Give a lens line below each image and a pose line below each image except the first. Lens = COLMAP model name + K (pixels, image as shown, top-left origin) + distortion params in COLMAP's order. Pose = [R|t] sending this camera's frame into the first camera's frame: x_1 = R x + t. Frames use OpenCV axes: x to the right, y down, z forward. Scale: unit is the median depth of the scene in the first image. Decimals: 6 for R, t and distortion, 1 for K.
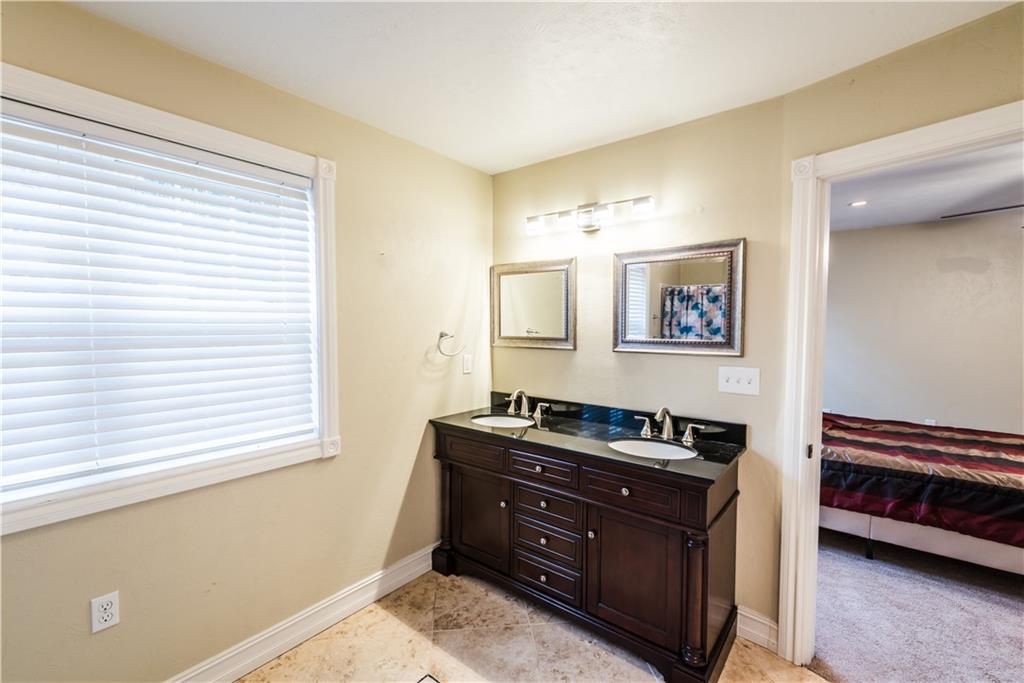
lens RADIAL K [[463.9, 0, 511.5], [0, 463.9, 342.1], [0, 0, 1]] dist [0.000403, -0.000074]
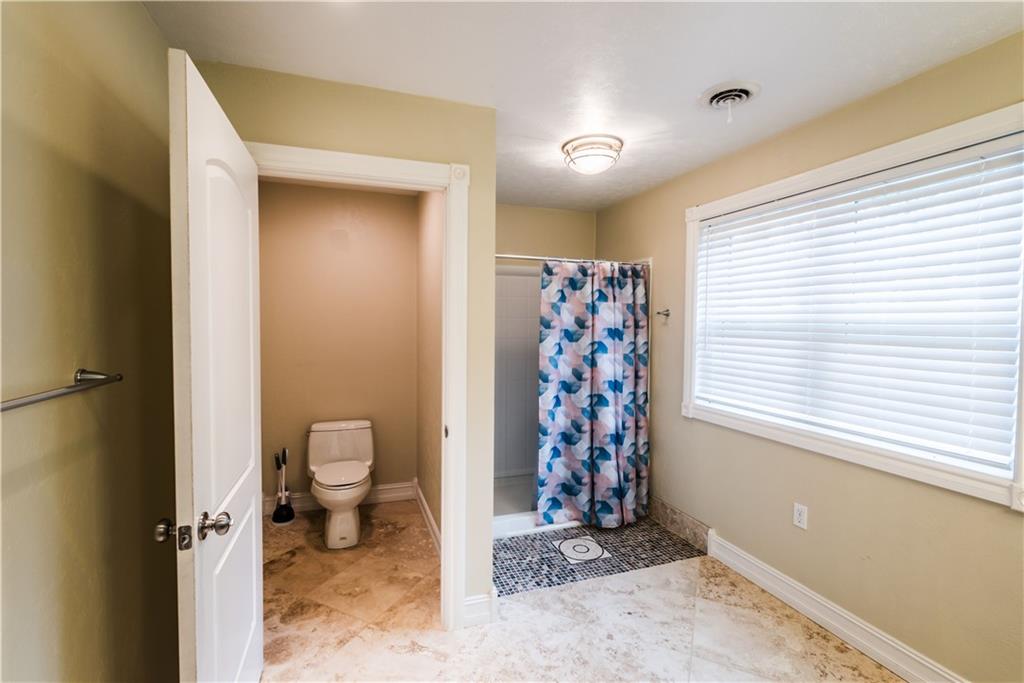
lens RADIAL K [[463.9, 0, 512.1], [0, 463.9, 337.3], [0, 0, 1]] dist [0.000403, -0.000074]
pose [[-0.530085, 0.025797, -0.847552, 0.759227], [-0.045451, 0.997236, 0.058780, -0.033914], [0.846725, 0.069681, -0.527447, 0.843298]]
